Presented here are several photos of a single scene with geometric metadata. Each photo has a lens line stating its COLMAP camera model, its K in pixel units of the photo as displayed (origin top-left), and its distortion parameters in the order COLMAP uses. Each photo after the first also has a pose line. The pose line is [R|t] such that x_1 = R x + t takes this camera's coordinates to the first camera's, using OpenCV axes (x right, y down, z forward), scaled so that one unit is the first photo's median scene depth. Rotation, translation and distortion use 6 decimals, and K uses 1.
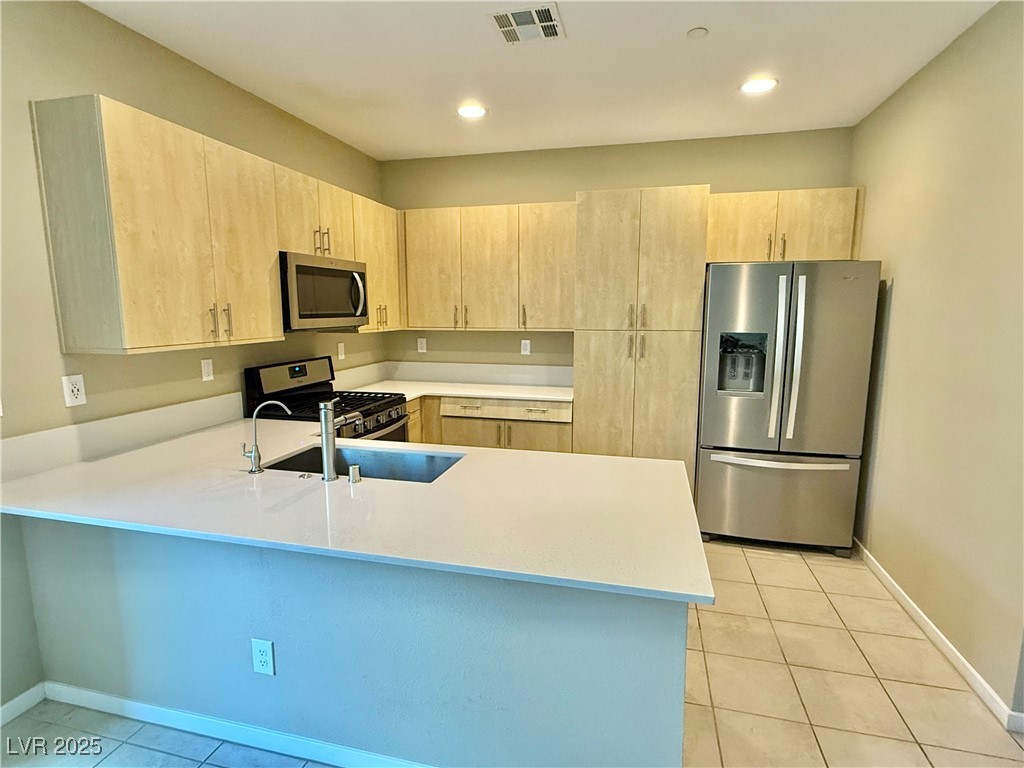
lens RADIAL K [[520.7, 0, 515.6], [0, 520.7, 381.0], [0, 0, 1]] dist [0.002732, 0.000064]
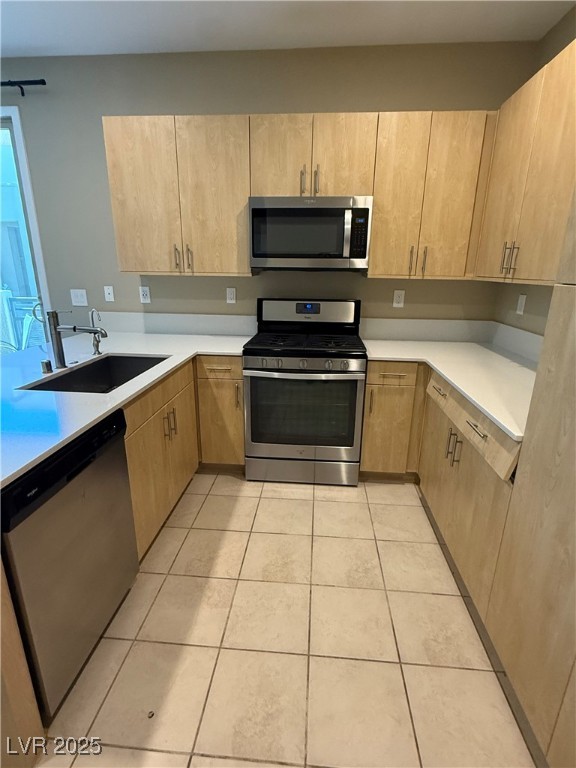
lens RADIAL K [[391.2, 0, 287.1], [0, 391.2, 384.3], [0, 0, 1]] dist [-0.005184, 0.000710]
pose [[0.175428, 0.287146, -0.941686, 0.514563], [-0.149419, 0.953204, 0.262823, -0.093878], [0.973087, 0.094599, 0.210124, 0.947155]]
